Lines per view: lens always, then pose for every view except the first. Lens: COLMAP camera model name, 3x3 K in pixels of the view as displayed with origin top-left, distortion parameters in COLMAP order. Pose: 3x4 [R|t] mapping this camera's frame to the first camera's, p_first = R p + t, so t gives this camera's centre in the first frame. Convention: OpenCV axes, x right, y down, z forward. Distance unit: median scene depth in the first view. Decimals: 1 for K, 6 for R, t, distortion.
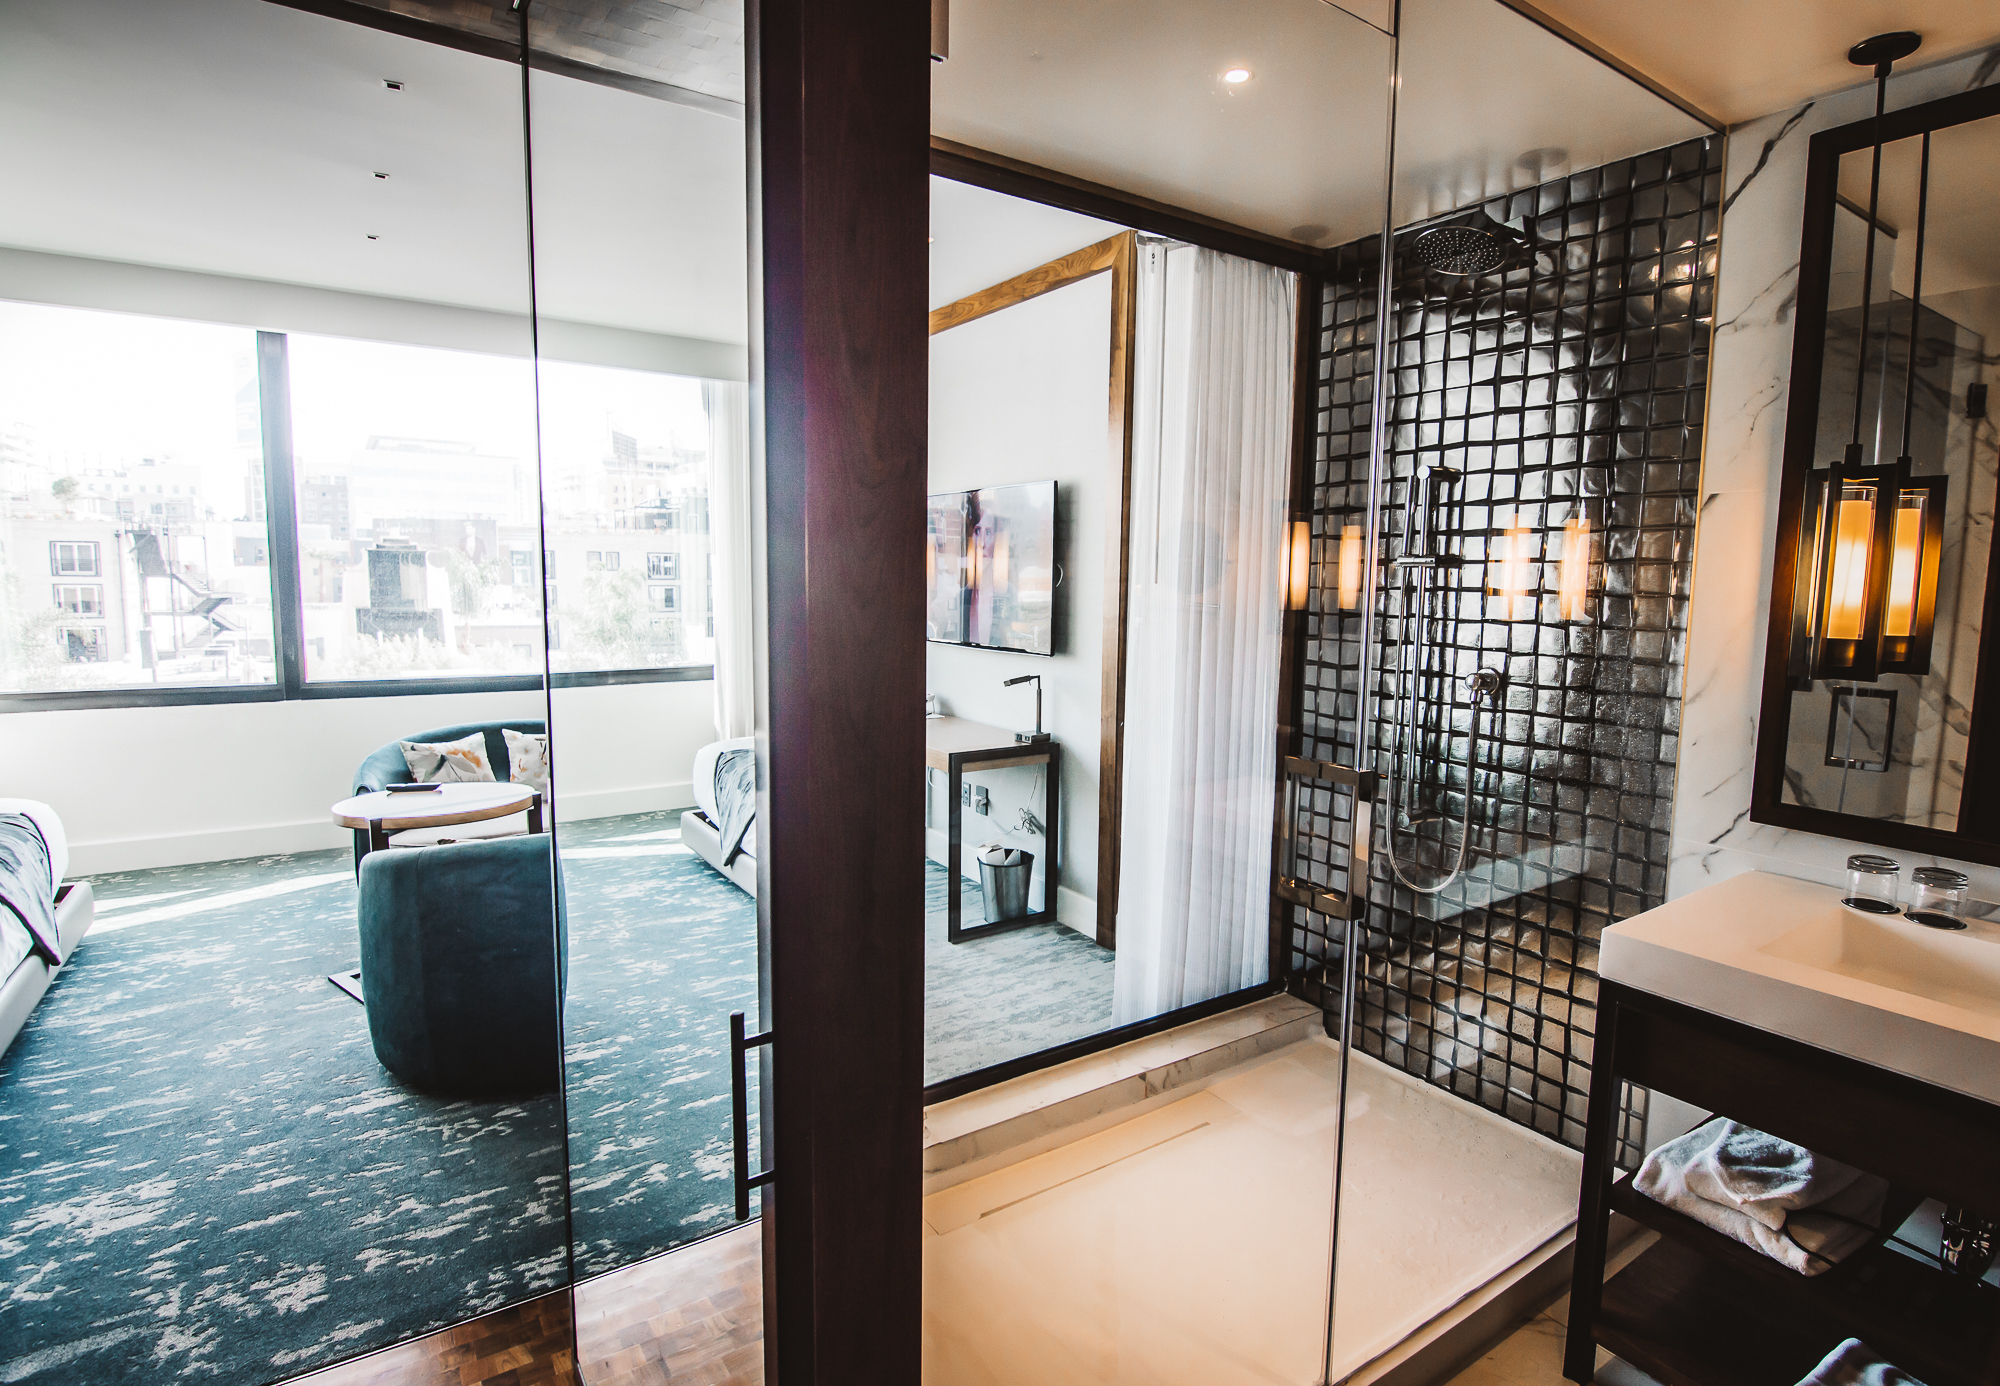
lens RADIAL K [[1031.6, 0, 1005.6], [0, 1031.6, 693.5], [0, 0, 1]] dist [-0.016785, -0.003971]
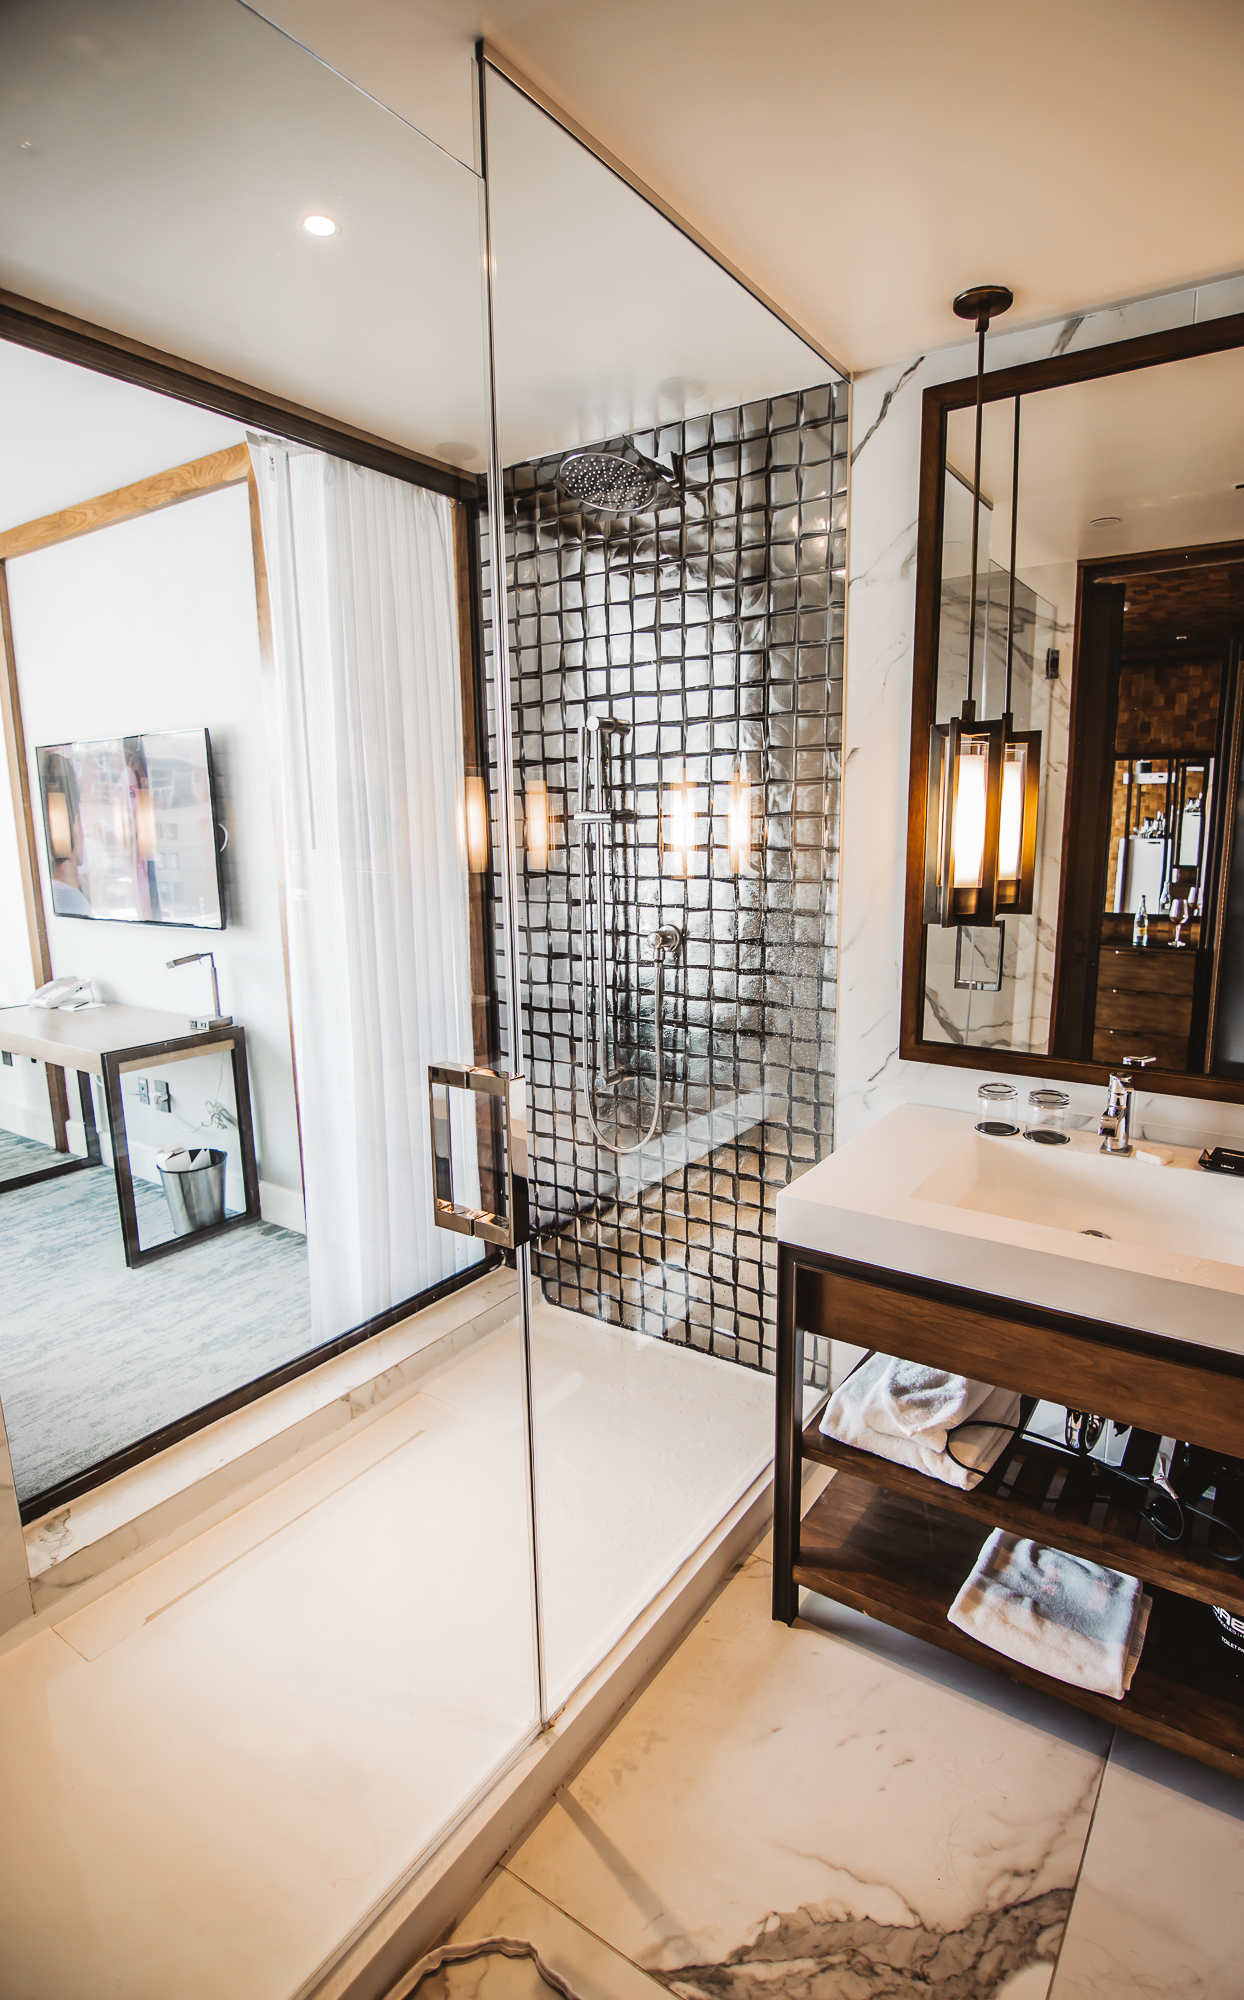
lens RADIAL K [[1013.7, 0, 624.5], [0, 1013.7, 999.0], [0, 0, 1]] dist [-0.014038, -0.001797]
pose [[0.931493, -0.083905, 0.353950, 0.081651], [0.063056, 0.995548, 0.070053, -0.025416], [-0.358252, -0.042935, 0.932637, 0.105323]]
